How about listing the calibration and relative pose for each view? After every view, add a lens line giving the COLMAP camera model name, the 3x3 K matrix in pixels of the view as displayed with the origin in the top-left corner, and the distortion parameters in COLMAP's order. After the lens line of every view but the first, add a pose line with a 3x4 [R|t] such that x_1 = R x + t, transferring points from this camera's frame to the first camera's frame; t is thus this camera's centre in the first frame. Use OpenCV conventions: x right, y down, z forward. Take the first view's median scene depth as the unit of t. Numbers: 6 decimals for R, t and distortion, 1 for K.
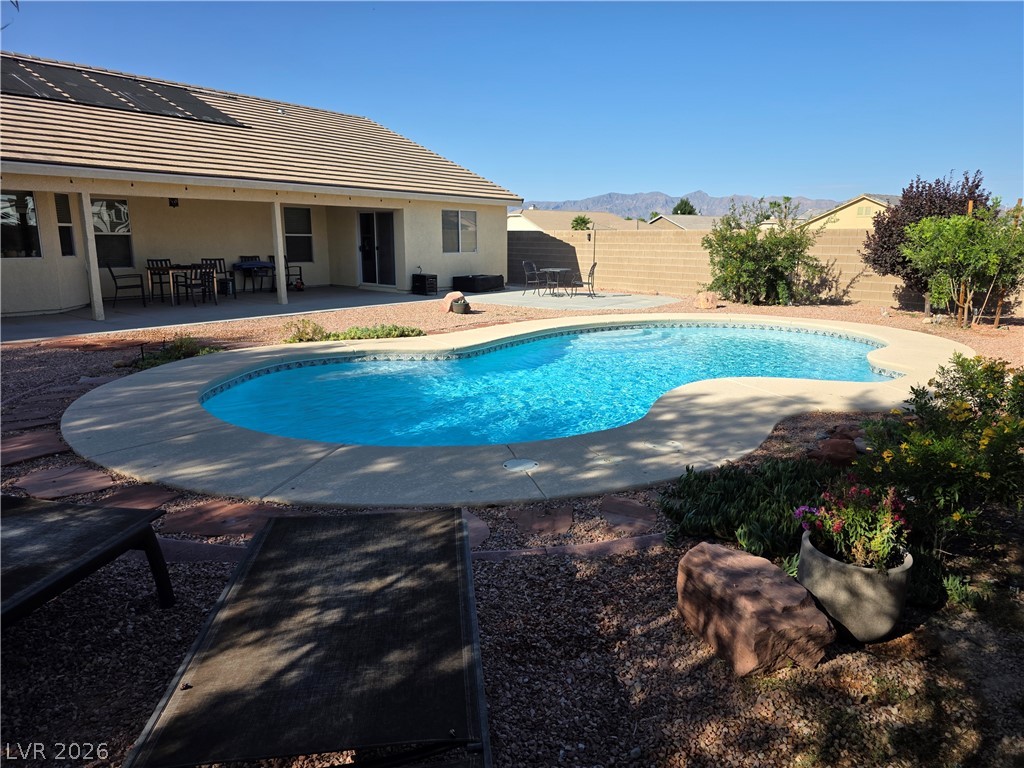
lens RADIAL K [[695.2, 0, 517.1], [0, 695.2, 383.3], [0, 0, 1]] dist [0.037263, -0.027446]
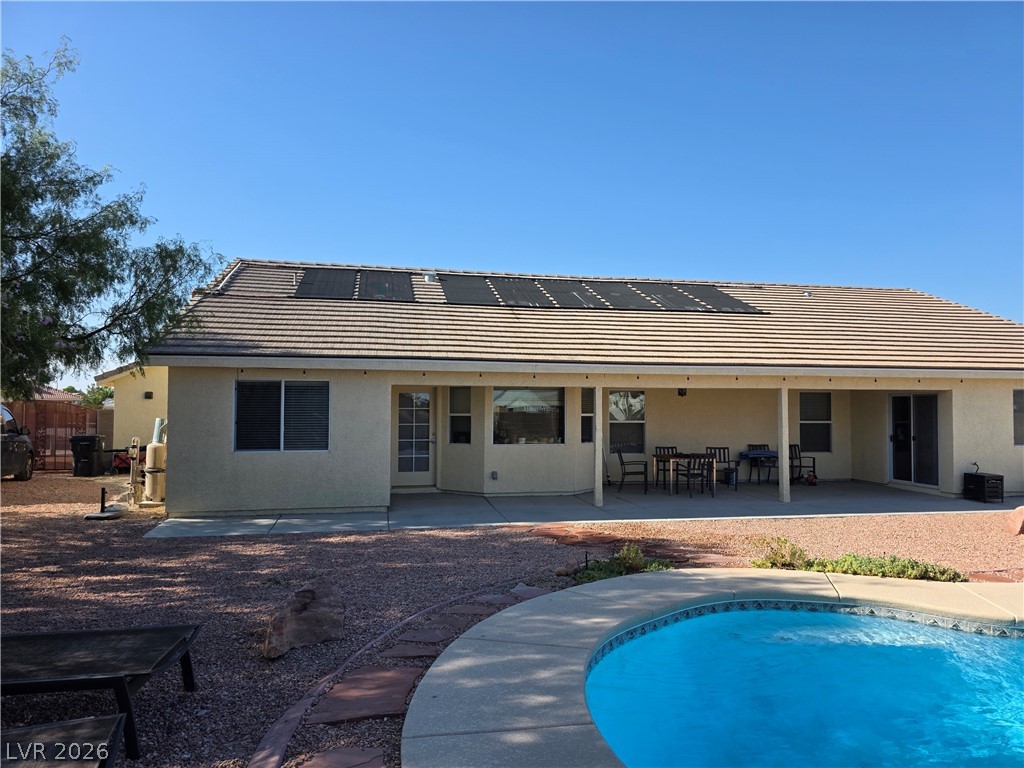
lens RADIAL K [[695.2, 0, 519.6], [0, 695.2, 388.9], [0, 0, 1]] dist [0.037263, -0.027446]
pose [[0.746141, -0.027530, -0.665219, 0.000572], [-0.135959, 0.971790, -0.192716, -0.035647], [0.651759, 0.234236, 0.721349, 0.119111]]
